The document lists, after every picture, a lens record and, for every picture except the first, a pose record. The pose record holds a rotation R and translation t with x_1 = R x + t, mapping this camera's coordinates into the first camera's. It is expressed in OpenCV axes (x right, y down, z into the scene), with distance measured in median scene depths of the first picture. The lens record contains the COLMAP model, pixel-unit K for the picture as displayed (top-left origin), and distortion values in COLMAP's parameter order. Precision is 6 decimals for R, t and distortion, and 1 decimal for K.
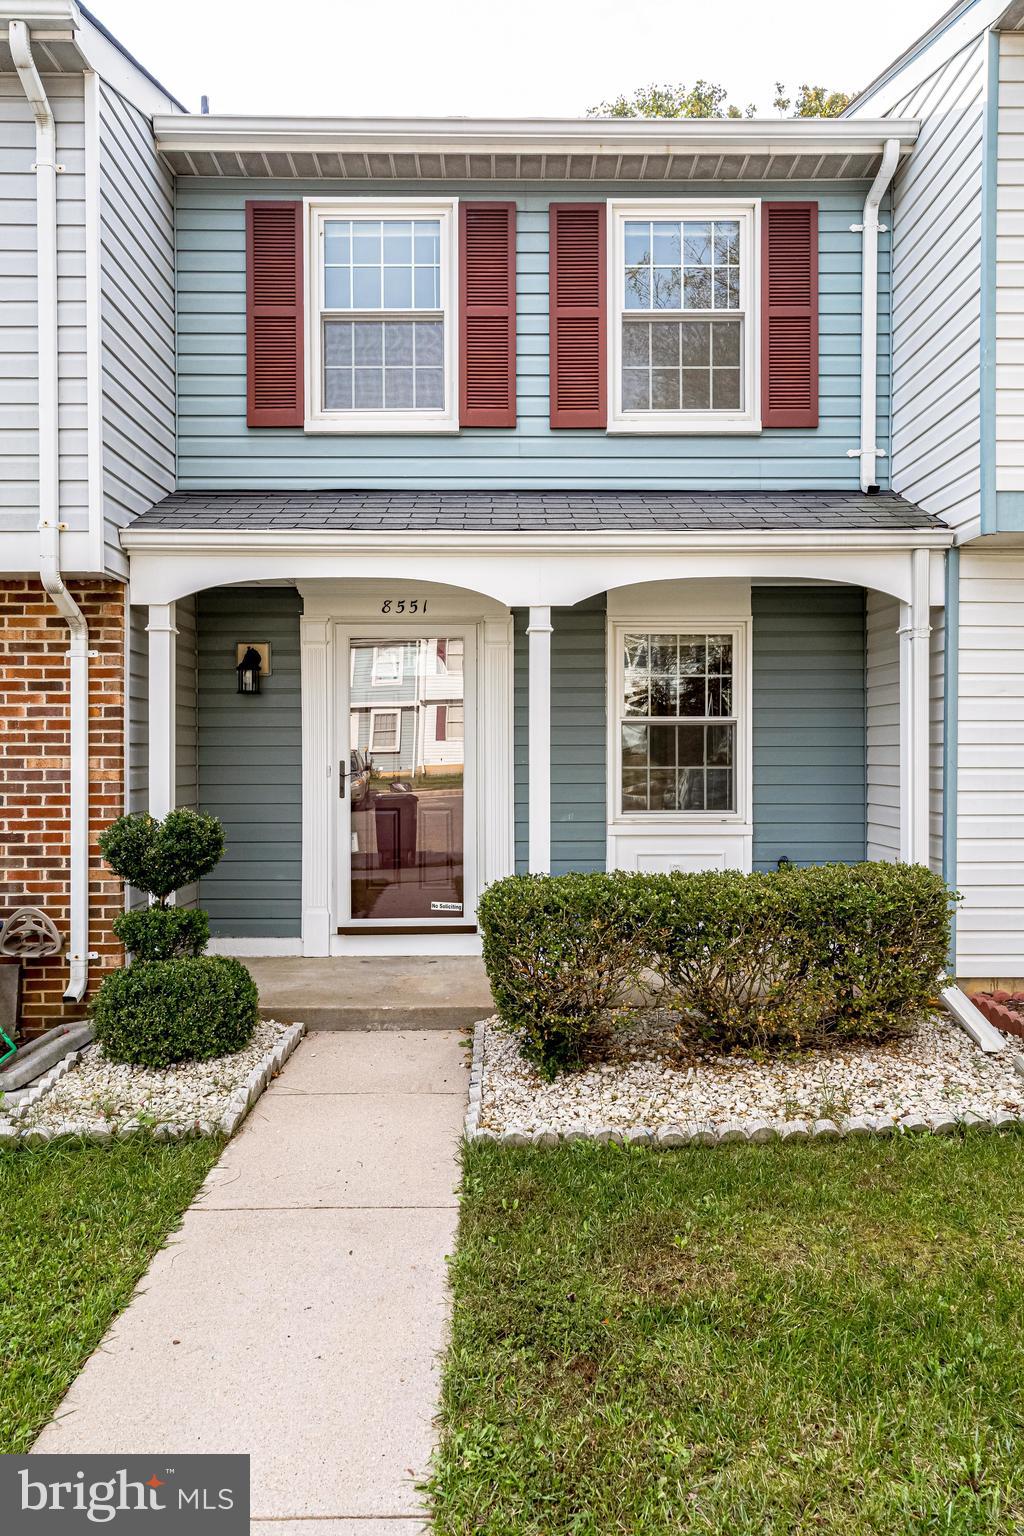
lens RADIAL K [[949.7, 0, 547.8], [0, 949.7, 703.5], [0, 0, 1]] dist [-0.000370, 0.008056]
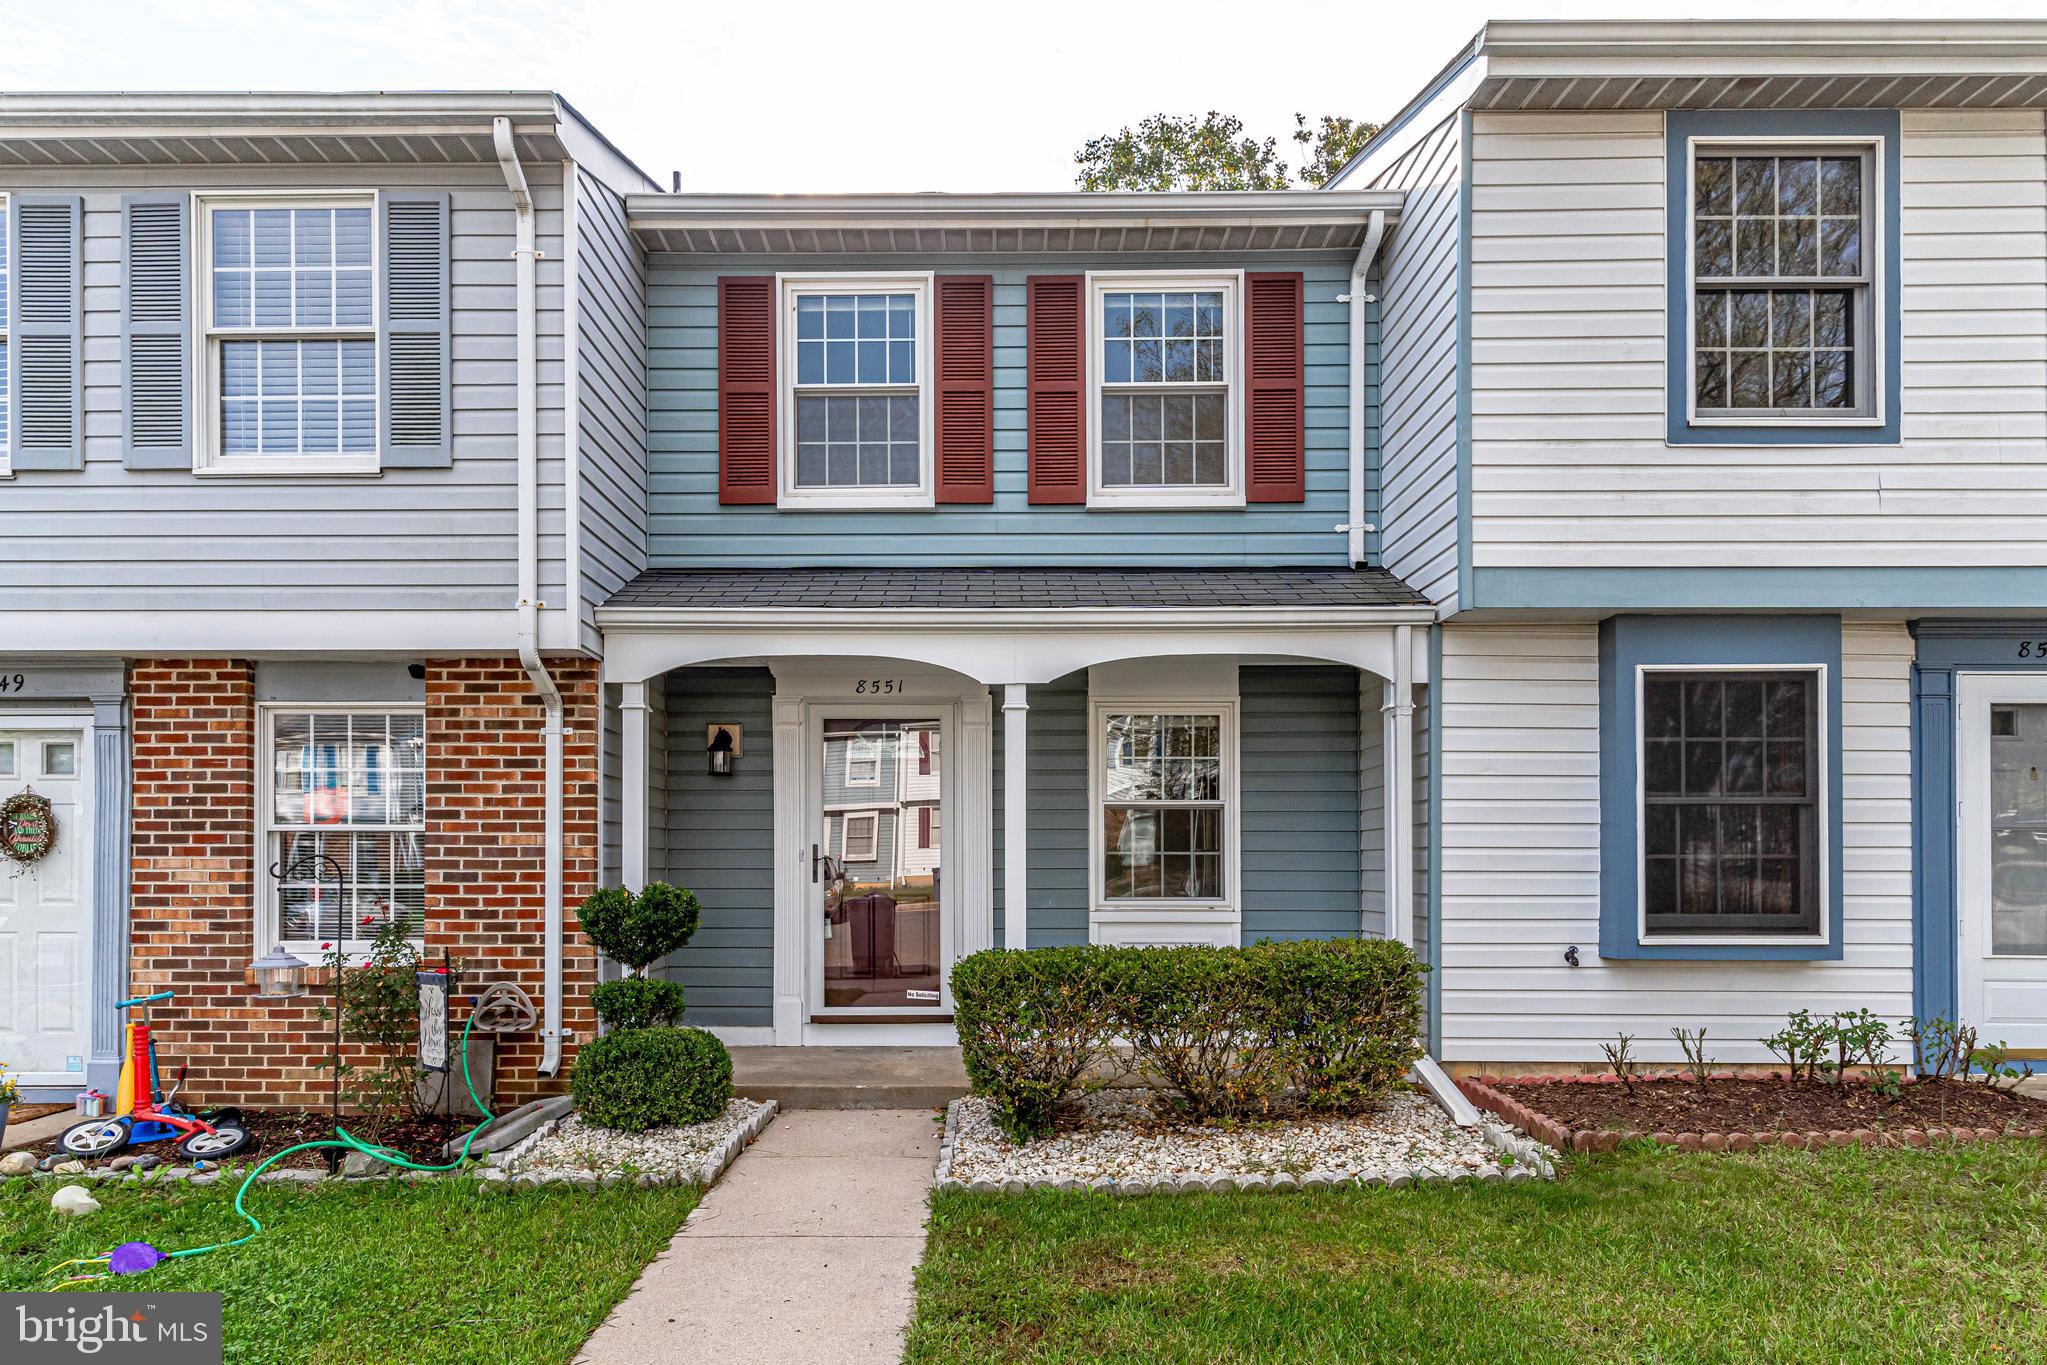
lens RADIAL K [[1094.1, 0, 1035.6], [0, 1094.1, 789.3], [0, 0, 1]] dist [0.005238, -0.001224]
pose [[0.999941, -0.001052, -0.010827, 0.024946], [0.000825, 0.999780, -0.020945, 0.031678], [0.010846, 0.020935, 0.999722, -0.138941]]
